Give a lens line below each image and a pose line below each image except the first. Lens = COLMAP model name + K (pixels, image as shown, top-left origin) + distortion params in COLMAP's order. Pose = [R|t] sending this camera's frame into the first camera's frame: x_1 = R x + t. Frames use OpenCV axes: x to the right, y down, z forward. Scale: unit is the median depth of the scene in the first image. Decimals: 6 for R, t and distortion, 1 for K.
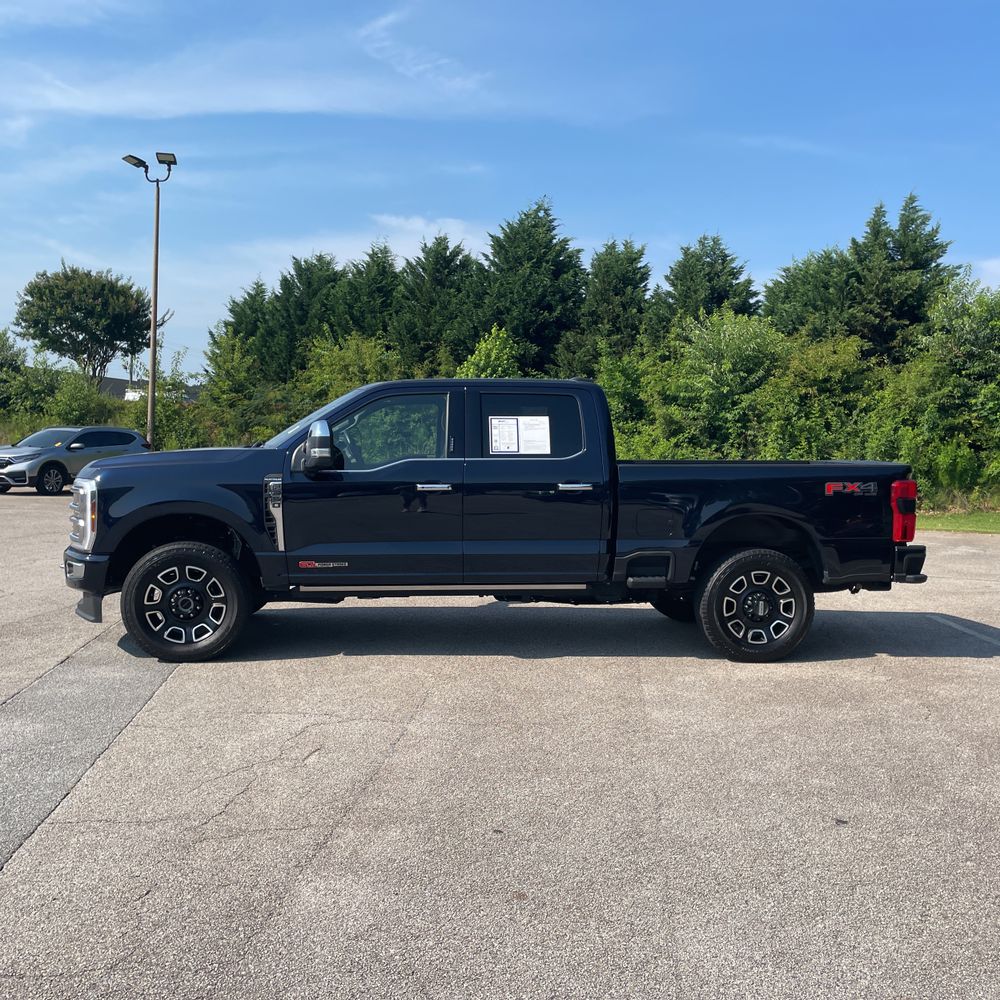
lens RADIAL K [[1116.2, 0, 499.5], [0, 1116.2, 522.4], [0, 0, 1]] dist [0.107372, -0.158594]
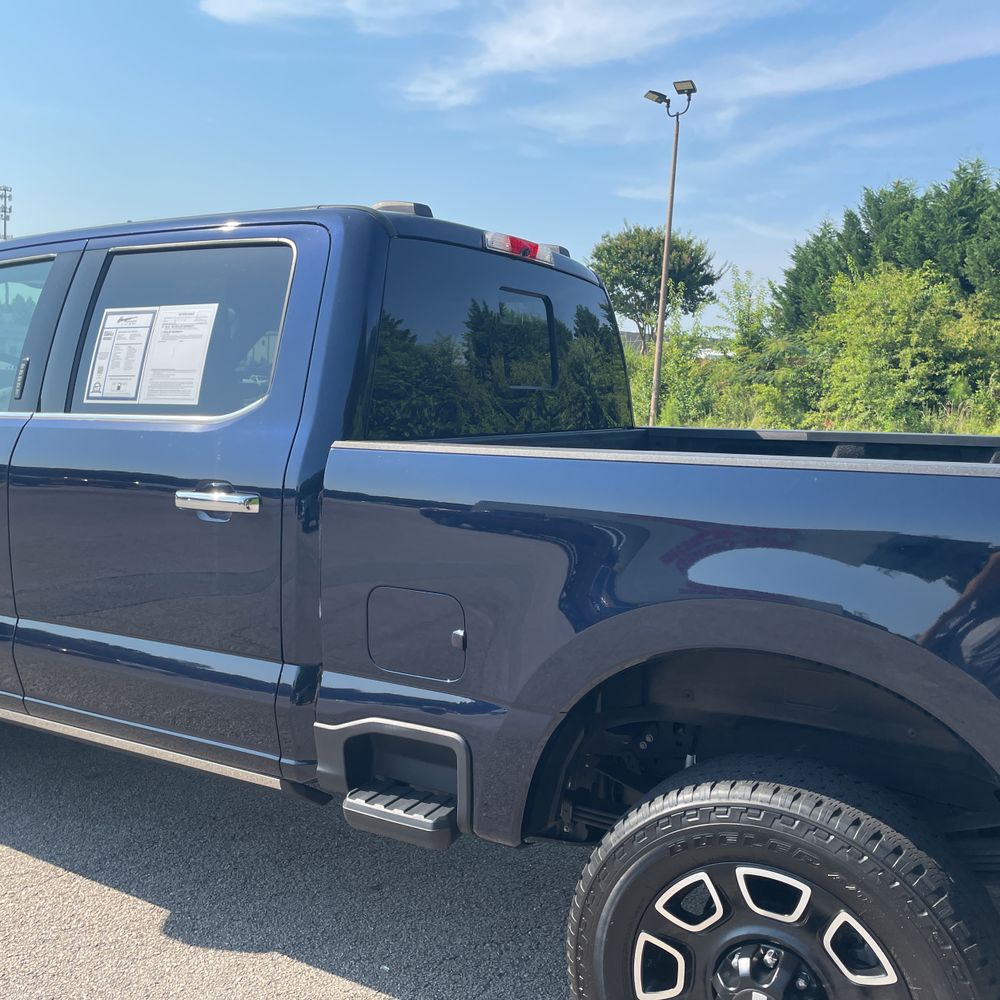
lens RADIAL K [[1052.4, 0, 494.0], [0, 1052.4, 495.5], [0, 0, 1]] dist [0.085331, -0.127227]
pose [[0.811669, 0.054947, -0.581527, 0.078946], [-0.047381, 0.998478, 0.028211, -0.011372], [0.582193, 0.004655, 0.813037, 0.190351]]
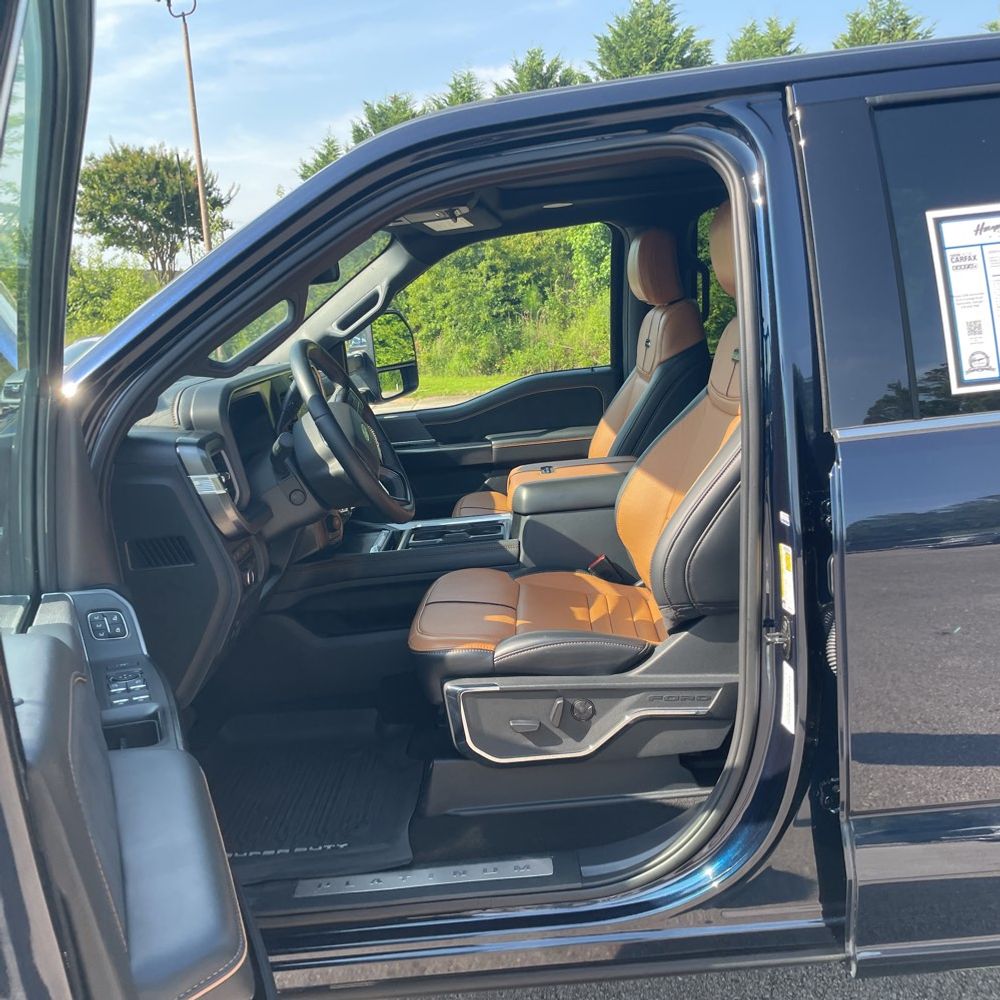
lens RADIAL K [[1038.0, 0, 497.5], [0, 1038.0, 529.9], [0, 0, 1]] dist [0.091588, -0.131446]
pose [[0.989943, -0.079561, -0.116972, -0.017186], [0.095537, 0.985811, 0.138021, -0.017459], [0.104331, -0.147809, 0.983498, 0.193873]]
